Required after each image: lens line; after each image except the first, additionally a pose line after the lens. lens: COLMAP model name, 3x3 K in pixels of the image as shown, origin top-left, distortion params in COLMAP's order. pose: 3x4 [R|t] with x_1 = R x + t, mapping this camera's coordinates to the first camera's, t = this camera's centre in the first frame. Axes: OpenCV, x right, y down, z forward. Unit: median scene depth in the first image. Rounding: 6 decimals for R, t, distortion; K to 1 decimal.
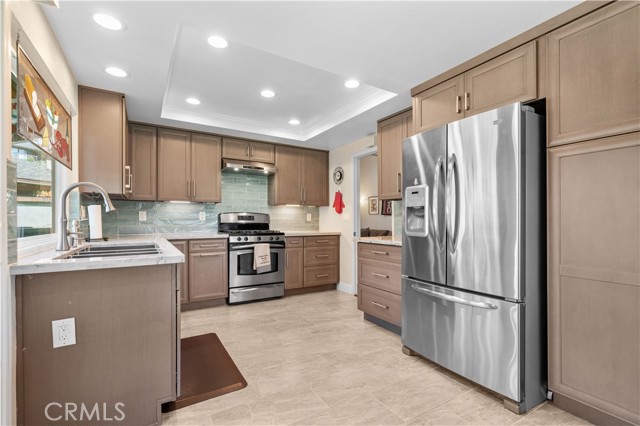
lens RADIAL K [[281.8, 0, 320.8], [0, 281.8, 215.4], [0, 0, 1]] dist [0.002082, 0.000107]
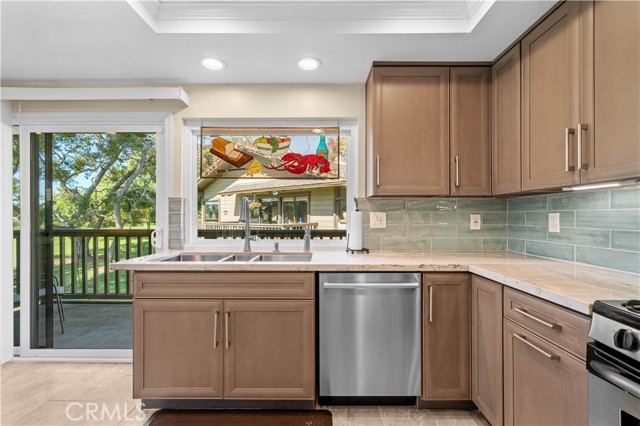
lens RADIAL K [[281.8, 0, 320.2], [0, 281.8, 214.3], [0, 0, 1]] dist [0.002082, 0.000107]
pose [[-0.531045, -0.005322, -0.847327, 0.007725], [0.004396, 0.999950, -0.009036, -0.011097], [0.847332, -0.008524, -0.530994, 1.056099]]
